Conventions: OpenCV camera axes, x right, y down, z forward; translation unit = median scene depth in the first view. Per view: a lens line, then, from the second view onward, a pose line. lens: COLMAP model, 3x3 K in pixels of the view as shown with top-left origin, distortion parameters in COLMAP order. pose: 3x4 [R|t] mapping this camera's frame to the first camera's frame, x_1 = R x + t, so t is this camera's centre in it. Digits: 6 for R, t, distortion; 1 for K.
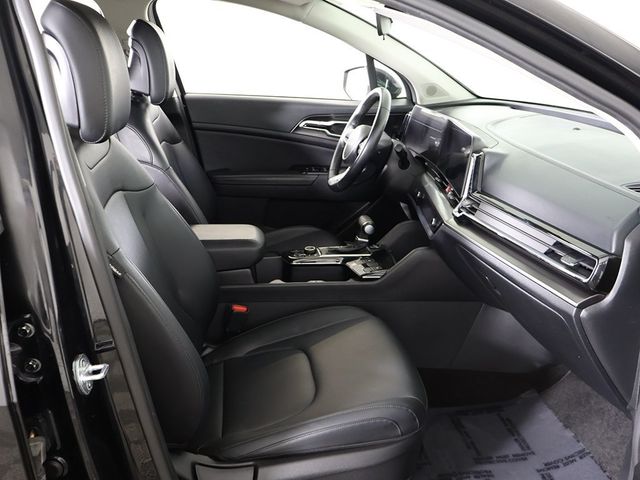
lens RADIAL K [[613.2, 0, 323.4], [0, 613.2, 239.9], [0, 0, 1]] dist [-0.003870, 0.000000]
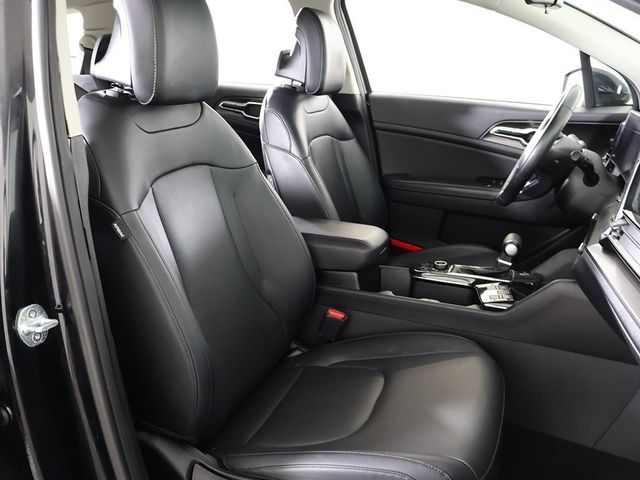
lens RADIAL K [[613.2, 0, 318.6], [0, 613.2, 239.7], [0, 0, 1]] dist [-0.003870, 0.000000]
pose [[0.890831, 0.127646, -0.436035, 0.172394], [-0.145523, 0.989325, -0.007689, 0.011247], [0.430399, 0.070303, 0.899897, 0.135186]]
